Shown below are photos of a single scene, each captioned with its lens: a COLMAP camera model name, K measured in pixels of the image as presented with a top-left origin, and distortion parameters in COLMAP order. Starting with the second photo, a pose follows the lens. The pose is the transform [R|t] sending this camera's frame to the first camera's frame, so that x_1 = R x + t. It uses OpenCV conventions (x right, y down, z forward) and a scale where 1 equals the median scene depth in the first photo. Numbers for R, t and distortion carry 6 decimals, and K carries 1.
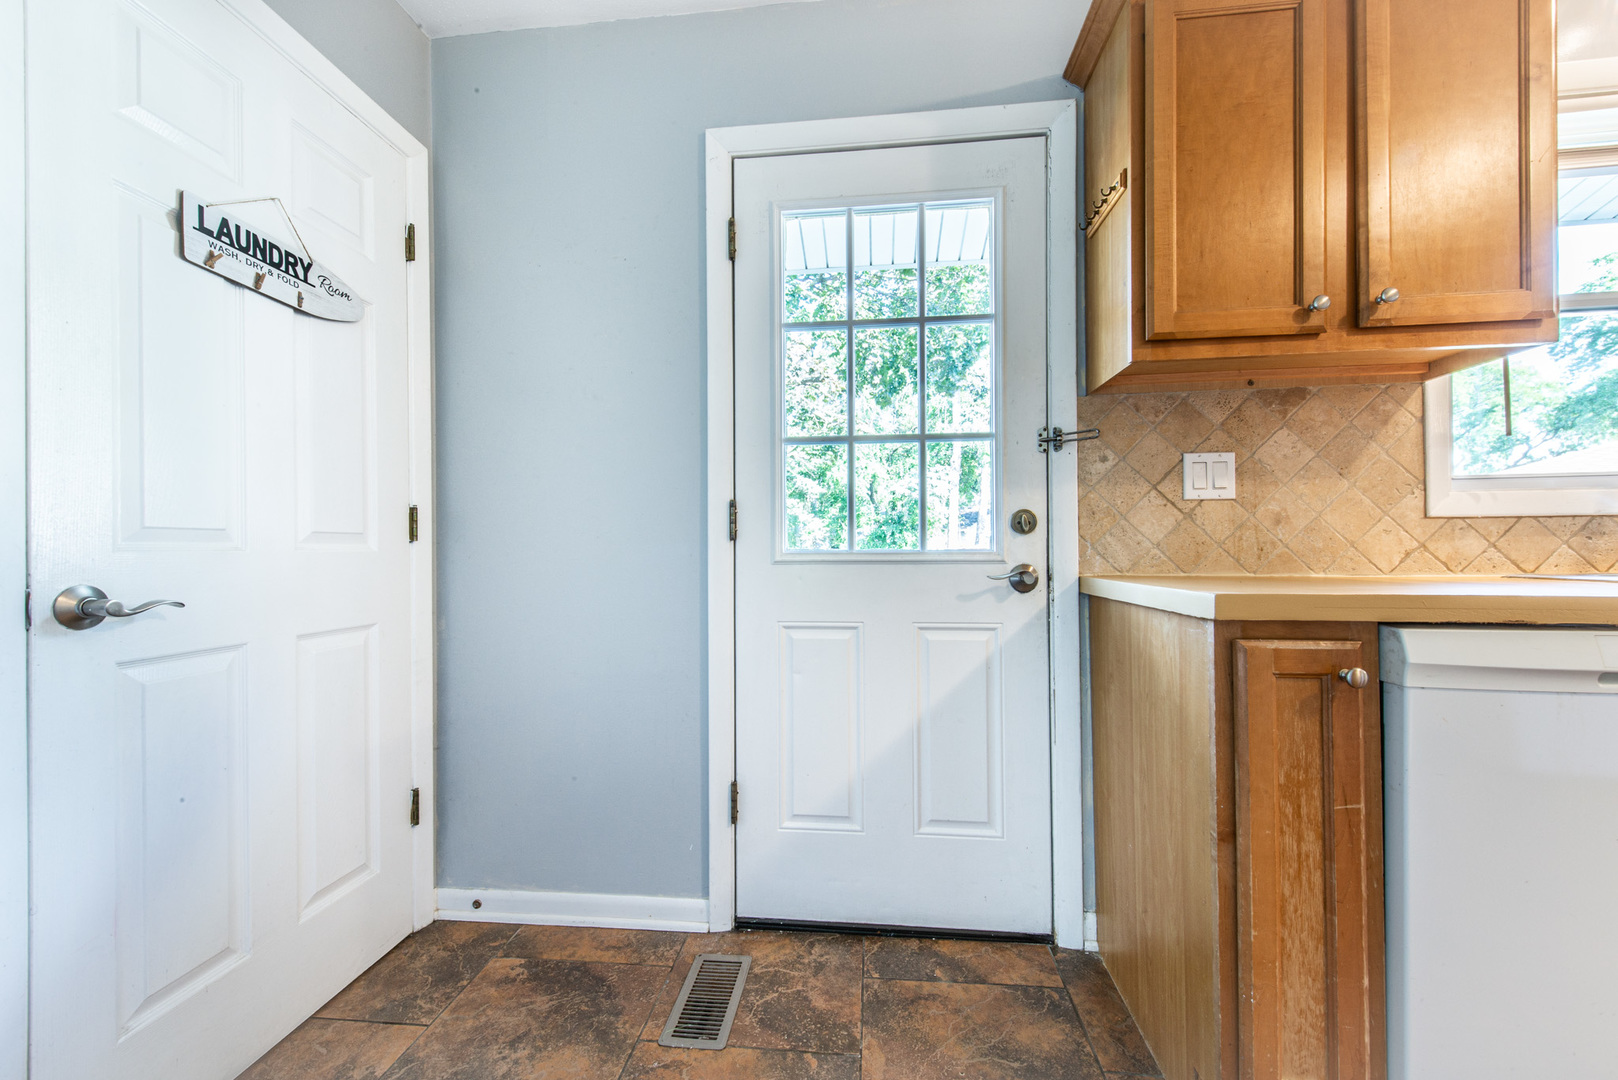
lens RADIAL K [[632.6, 0, 807.3], [0, 632.6, 545.6], [0, 0, 1]] dist [0.010925, -0.002768]
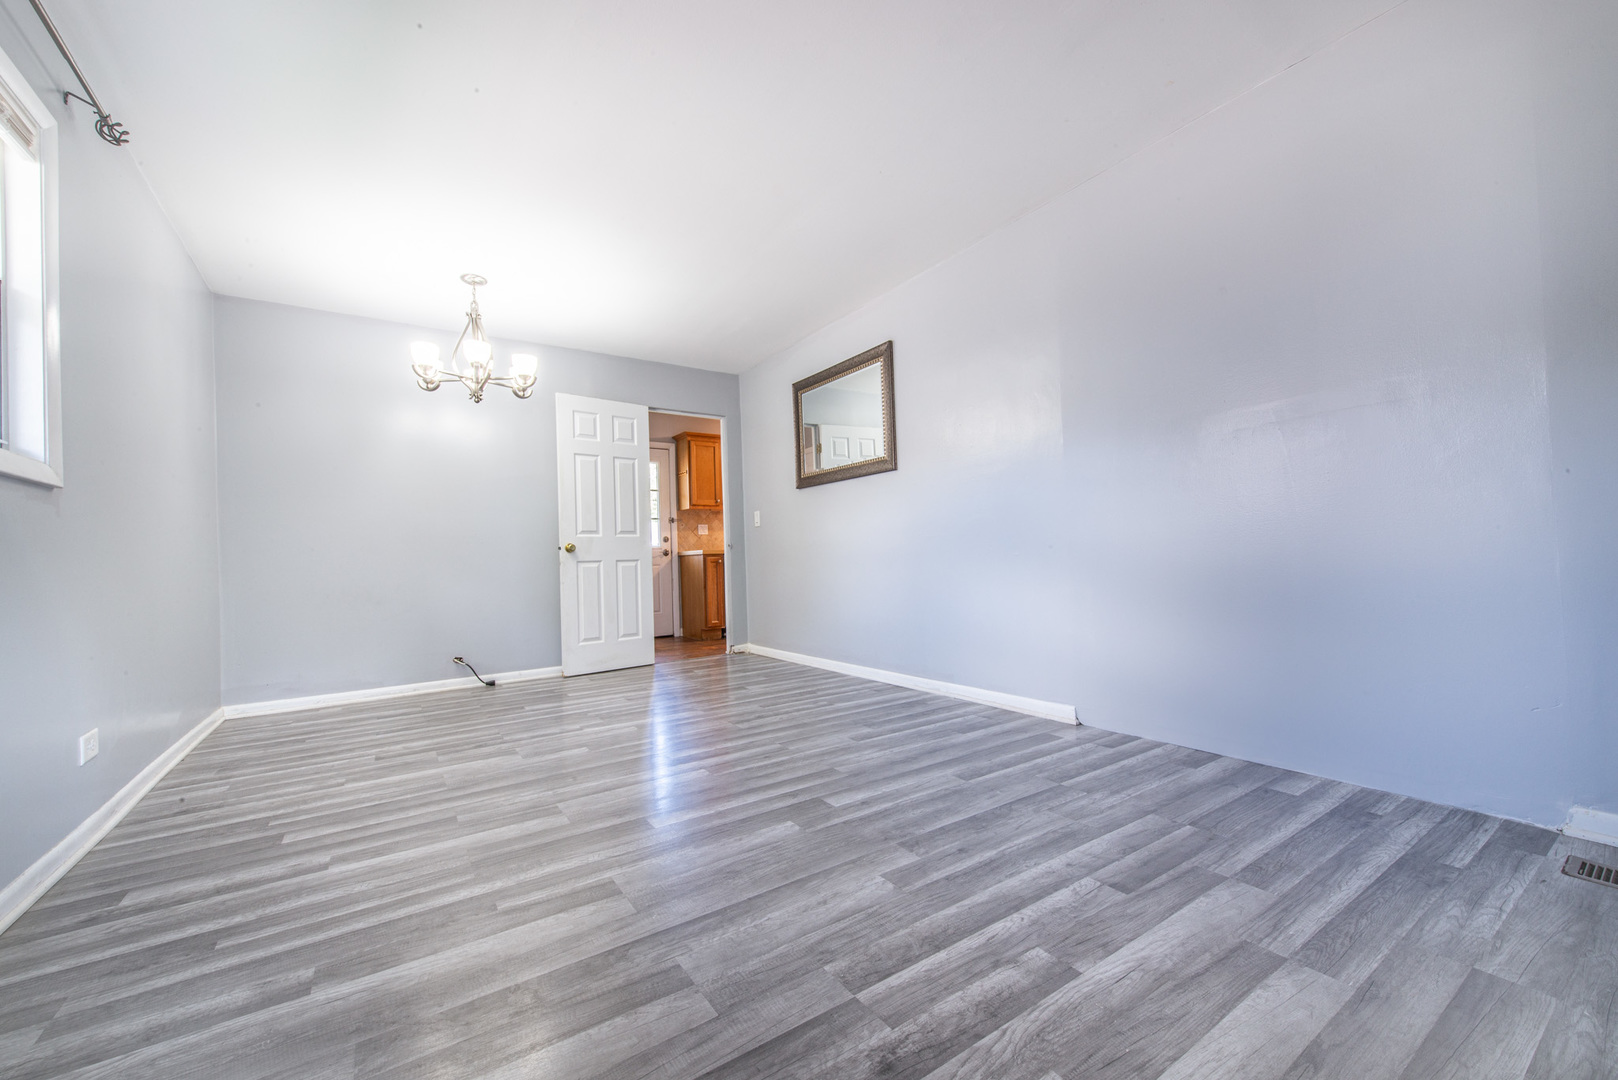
lens RADIAL K [[632.6, 0, 807.3], [0, 632.6, 545.6], [0, 0, 1]] dist [0.010925, -0.002768]
pose [[0.767358, -0.003519, 0.641210, -1.718728], [0.021469, 0.999565, -0.020206, 0.115713], [-0.640860, 0.029271, 0.767100, -2.981592]]
